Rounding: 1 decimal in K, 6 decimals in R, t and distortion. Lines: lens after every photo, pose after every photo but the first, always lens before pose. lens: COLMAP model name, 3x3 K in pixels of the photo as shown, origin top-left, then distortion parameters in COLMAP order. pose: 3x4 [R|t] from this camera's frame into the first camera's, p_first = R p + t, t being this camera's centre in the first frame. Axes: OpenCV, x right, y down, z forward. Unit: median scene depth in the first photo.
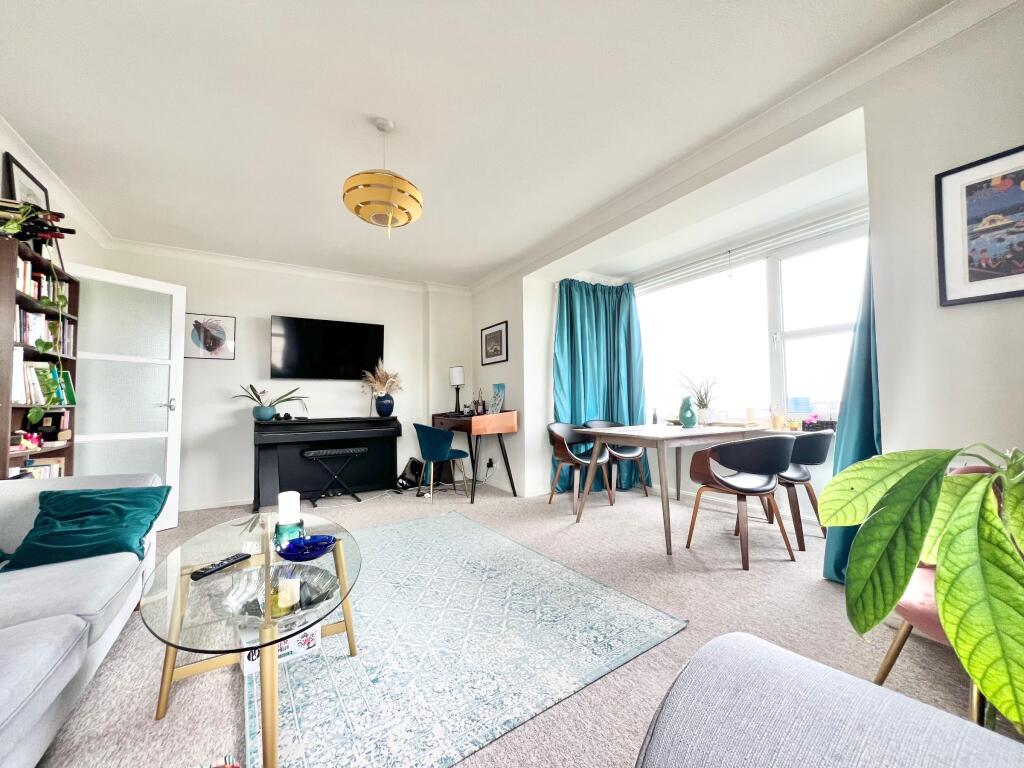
lens RADIAL K [[409.6, 0, 510.2], [0, 409.6, 385.4], [0, 0, 1]] dist [0.000896, -0.000026]
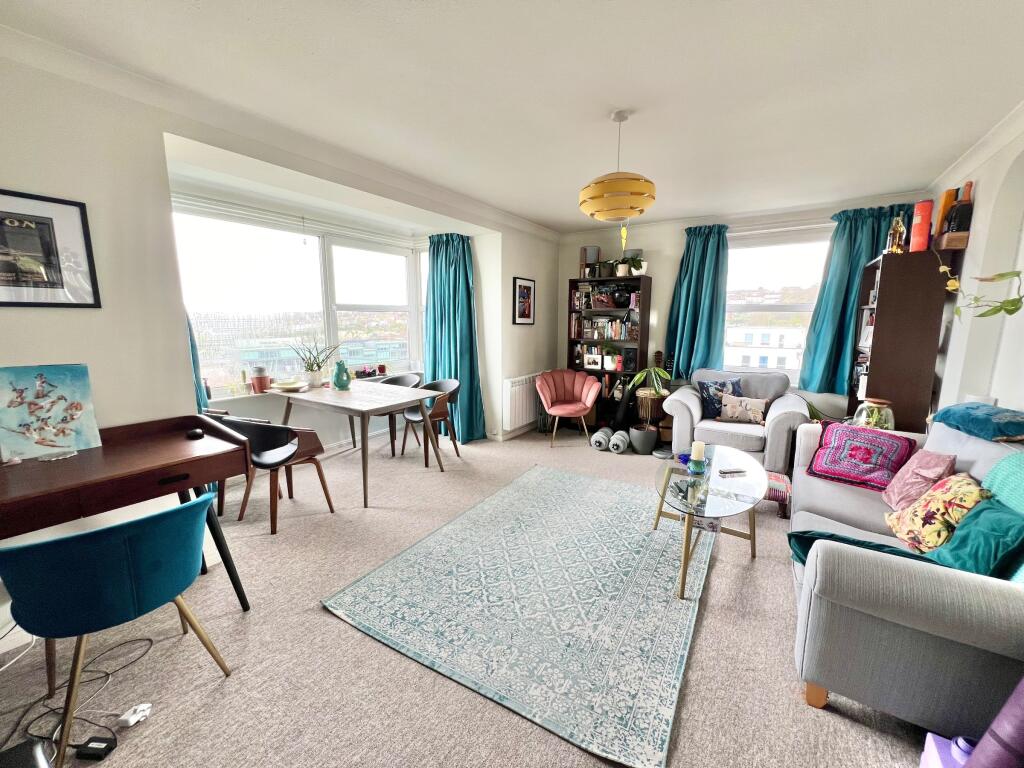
lens RADIAL K [[409.6, 0, 510.9], [0, 409.6, 382.5], [0, 0, 1]] dist [0.000896, -0.000026]
pose [[-0.421964, -0.129759, 0.897279, -0.821628], [-0.036764, 0.991340, 0.126072, -0.077734], [-0.905867, 0.020210, -0.423080, 1.172511]]
